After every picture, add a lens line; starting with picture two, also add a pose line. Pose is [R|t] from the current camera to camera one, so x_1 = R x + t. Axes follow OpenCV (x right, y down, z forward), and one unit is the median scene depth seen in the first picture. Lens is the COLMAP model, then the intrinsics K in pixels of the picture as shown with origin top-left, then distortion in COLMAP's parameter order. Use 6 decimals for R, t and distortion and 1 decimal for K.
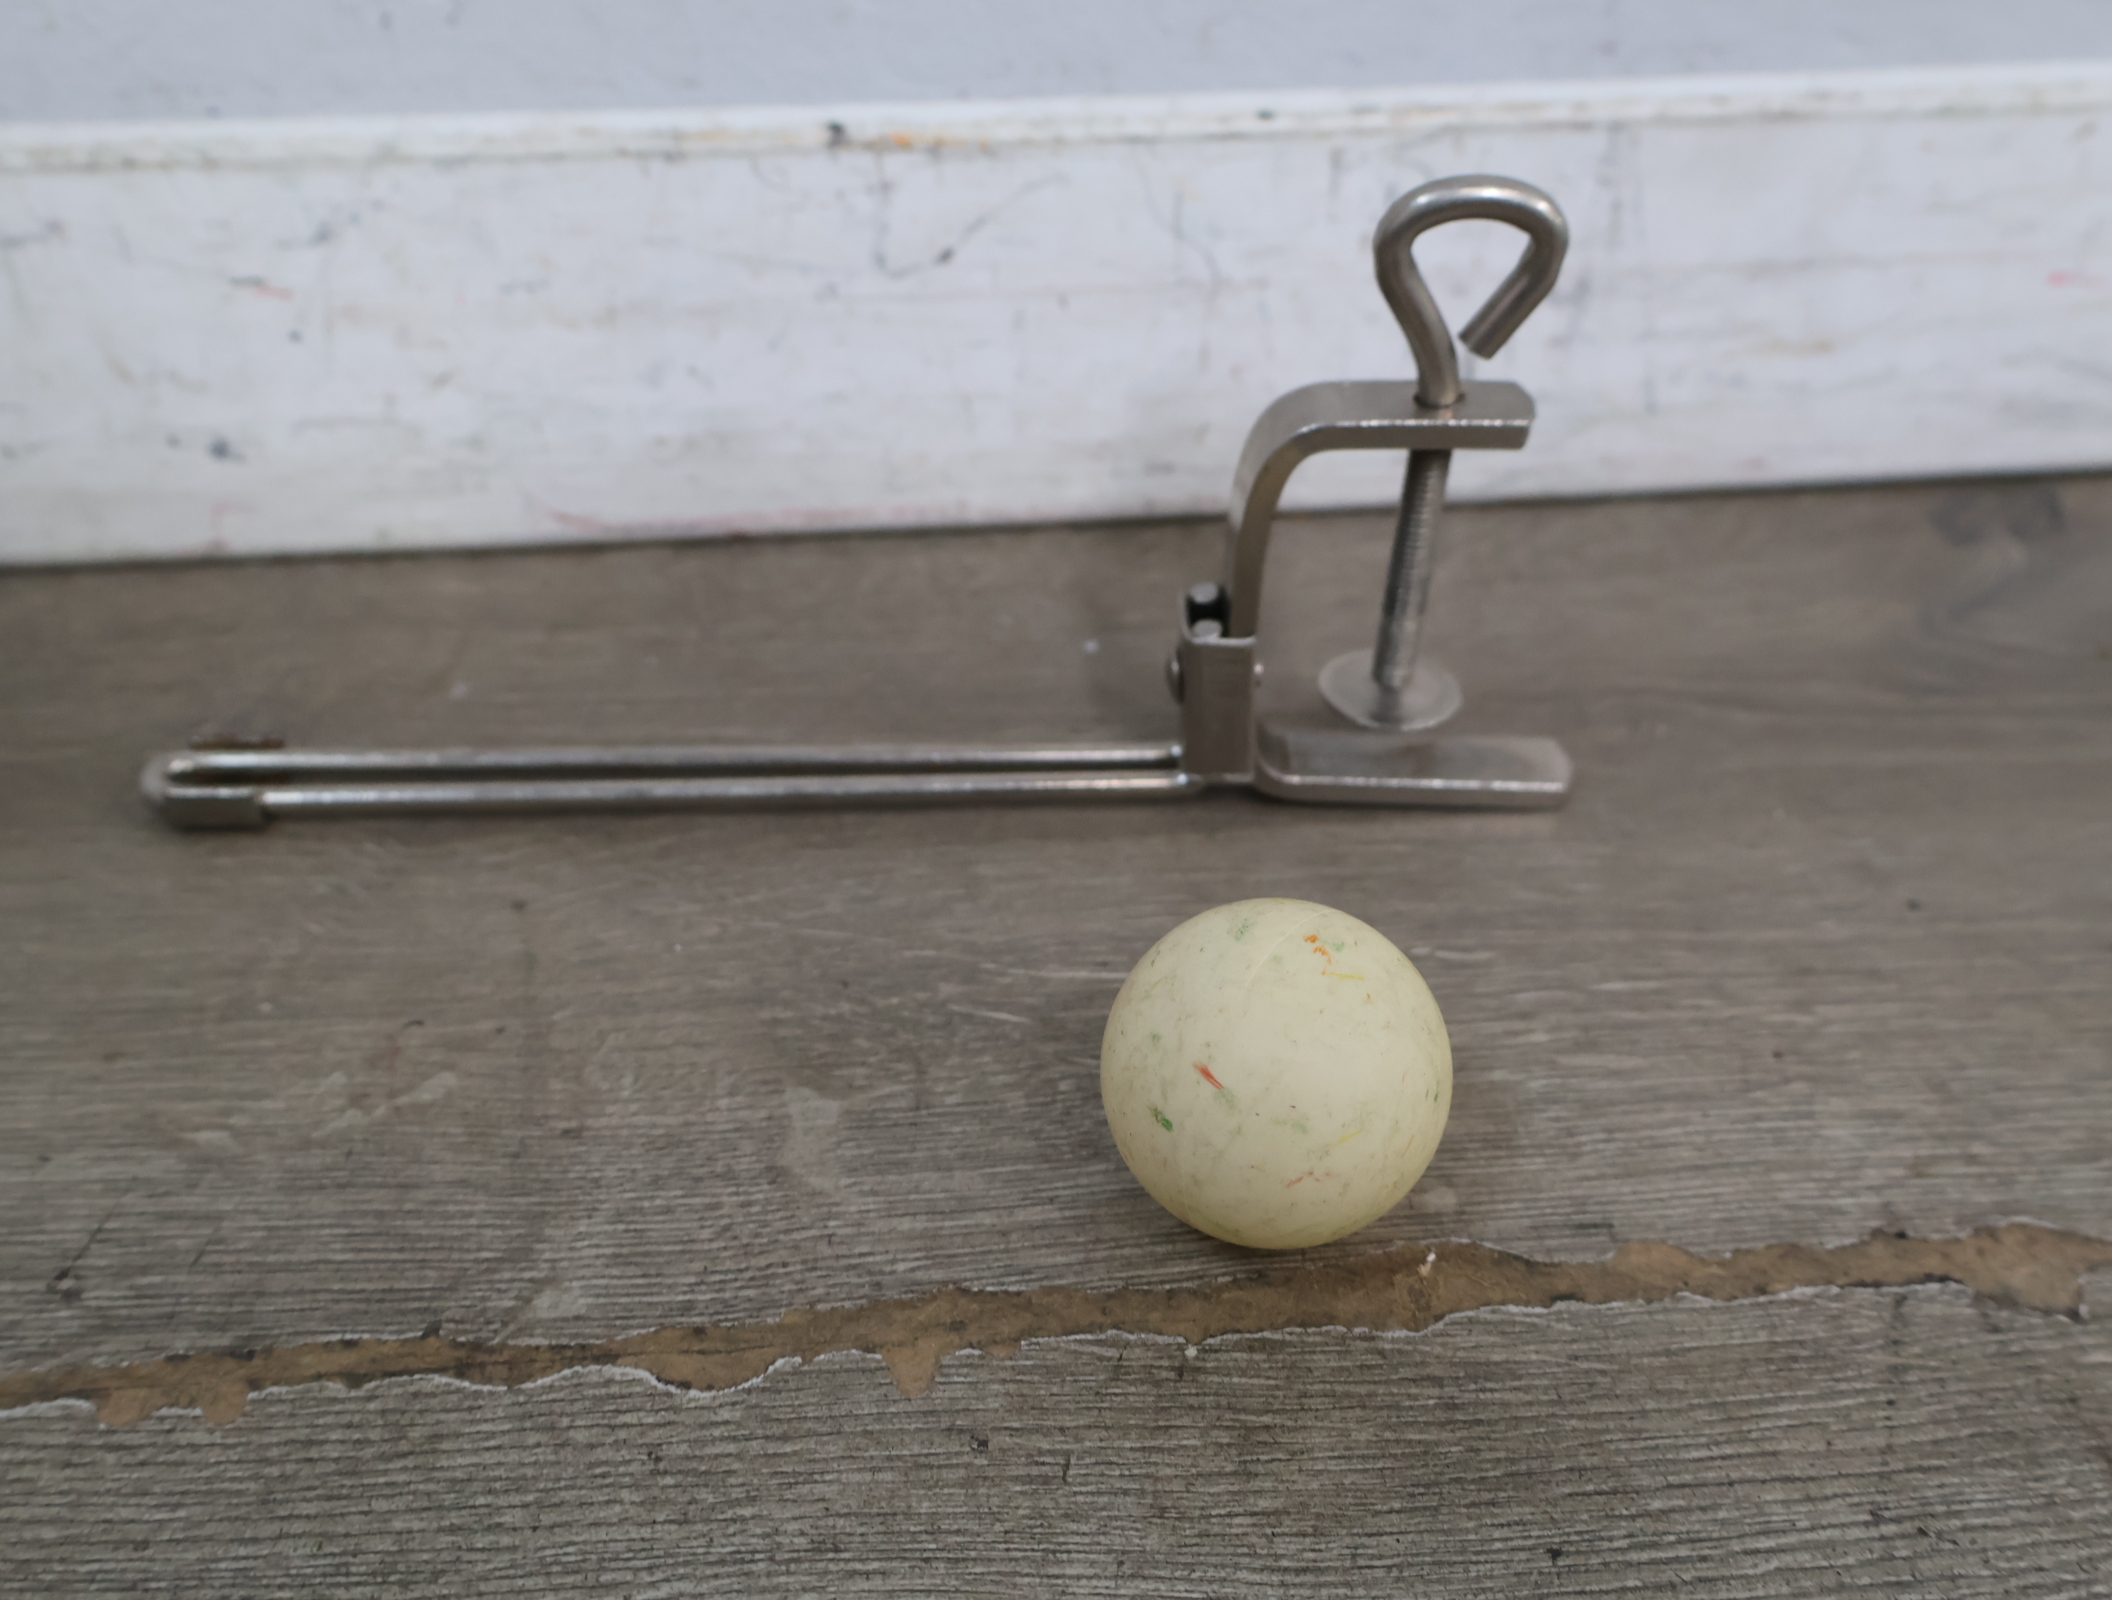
lens RADIAL K [[2214.1, 0, 1056.0], [0, 2214.1, 800.0], [0, 0, 1]] dist [0.017930, 0.009091]
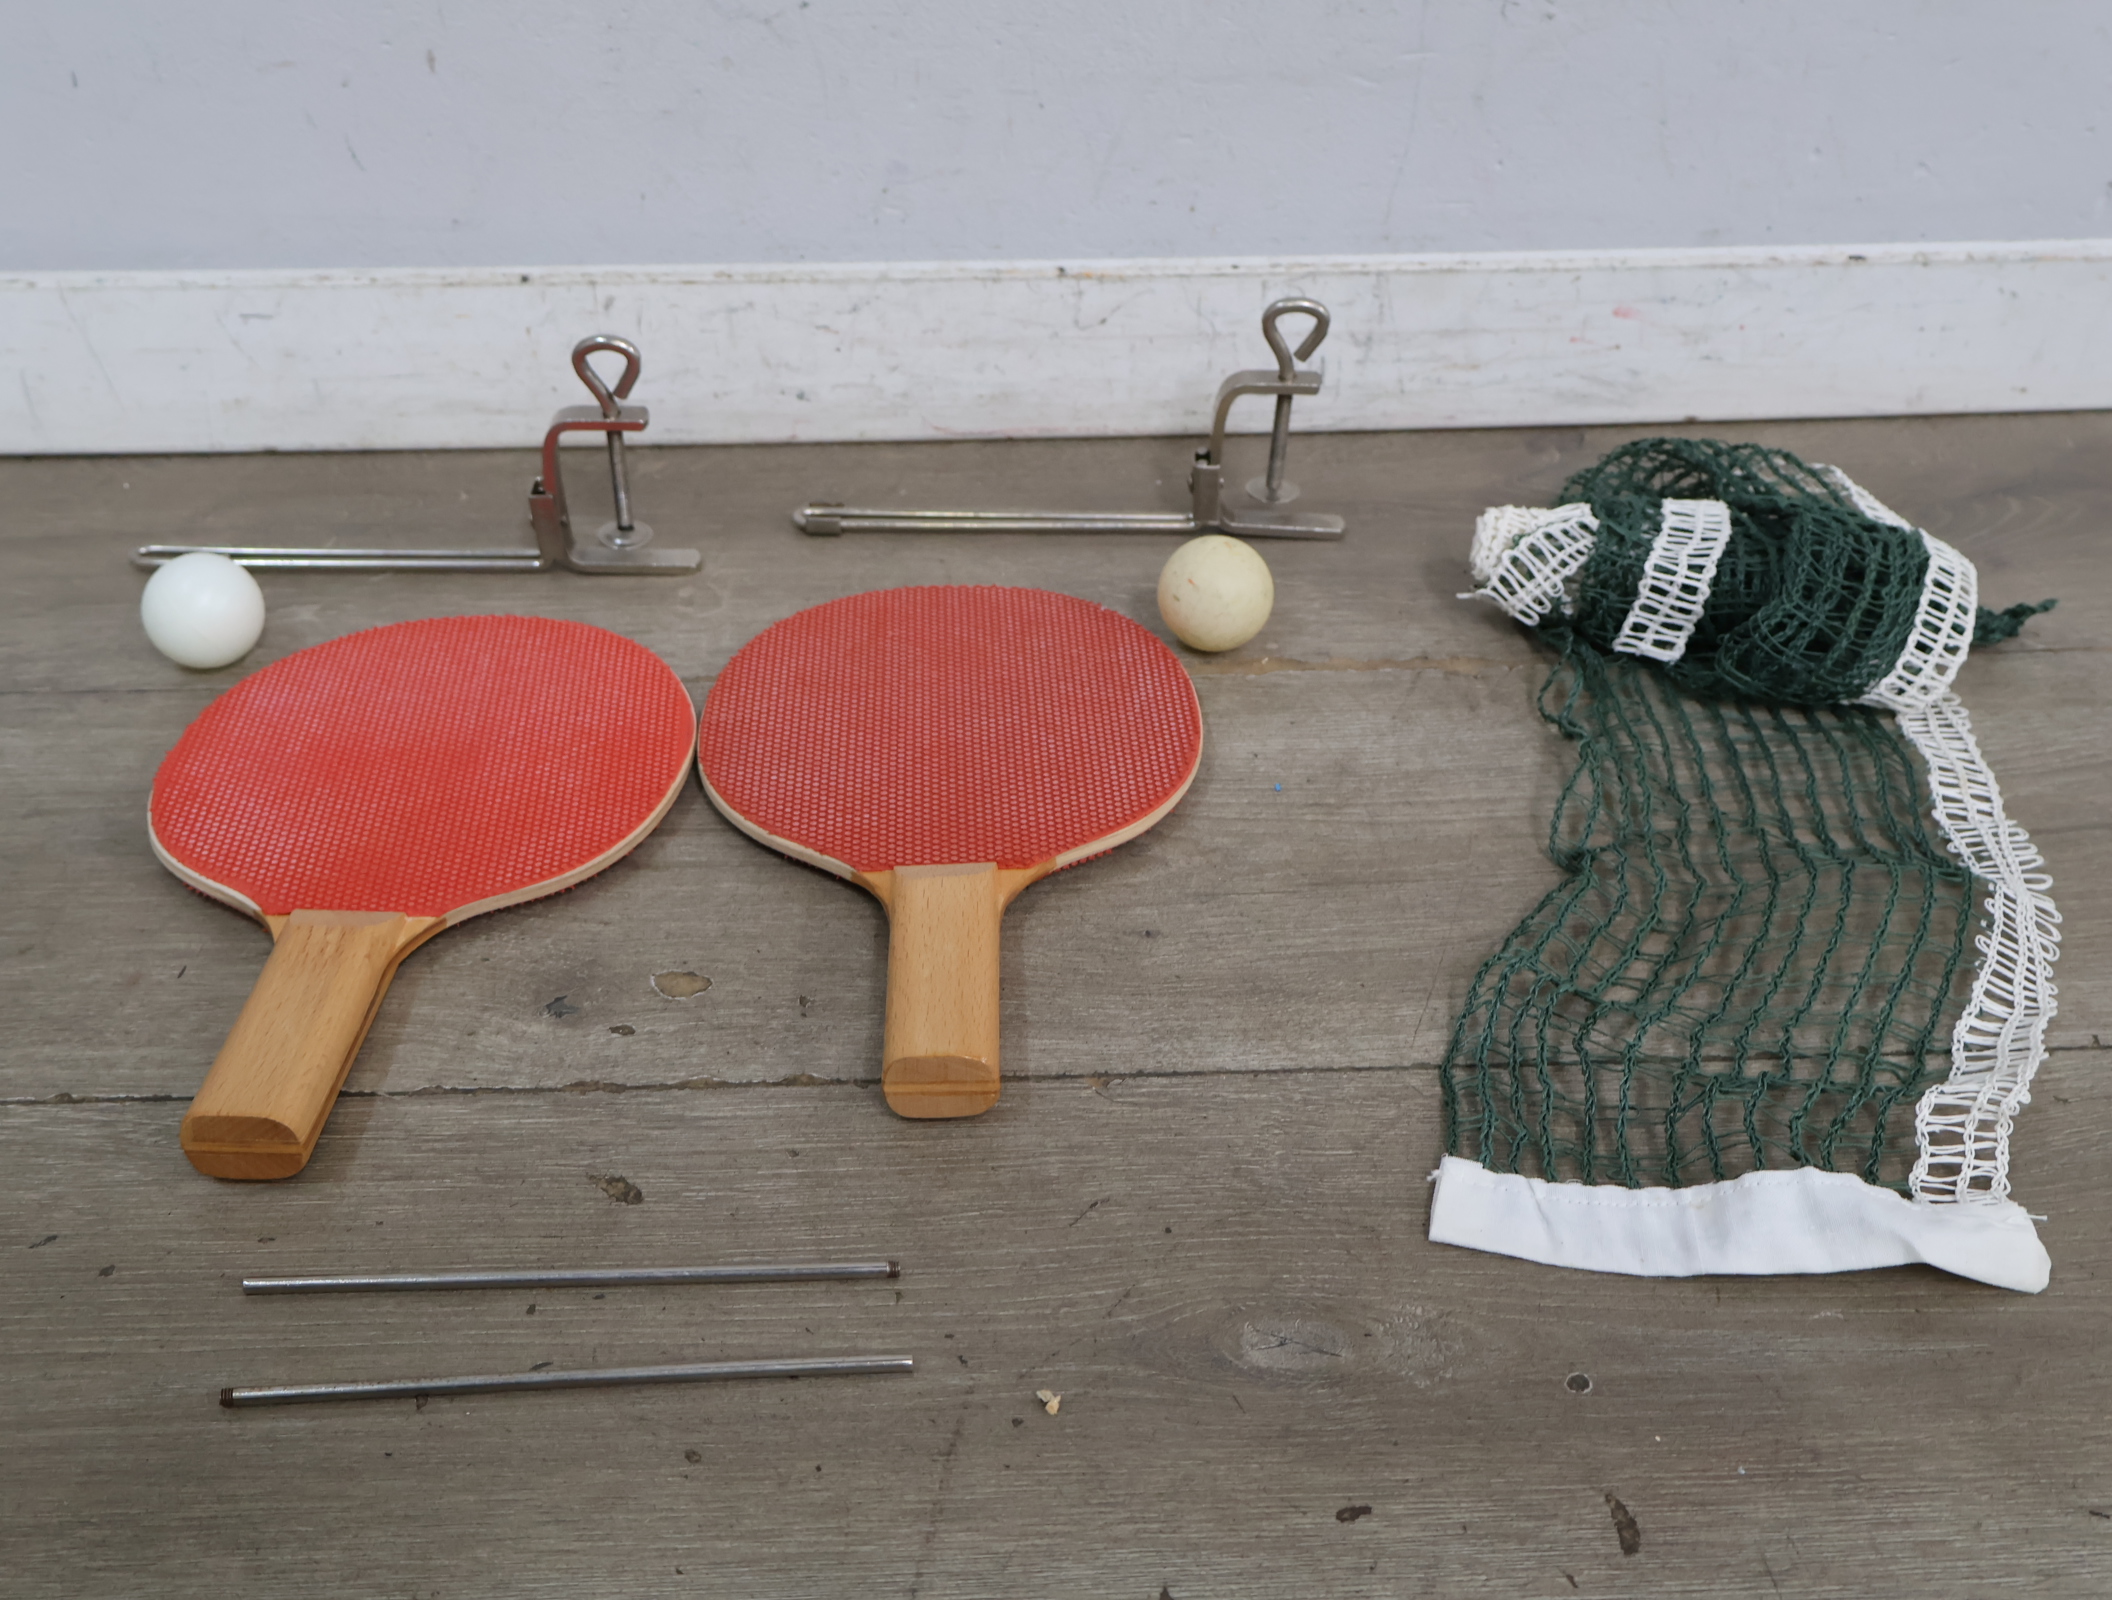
lens RADIAL K [[2214.1, 0, 1056.0], [0, 2214.1, 800.0], [0, 0, 1]] dist [0.017930, 0.009091]
pose [[0.999066, 0.025511, -0.034875, -0.003294], [-0.026402, 0.999331, -0.025327, 0.349742], [0.034206, 0.026224, 0.999071, -1.447524]]
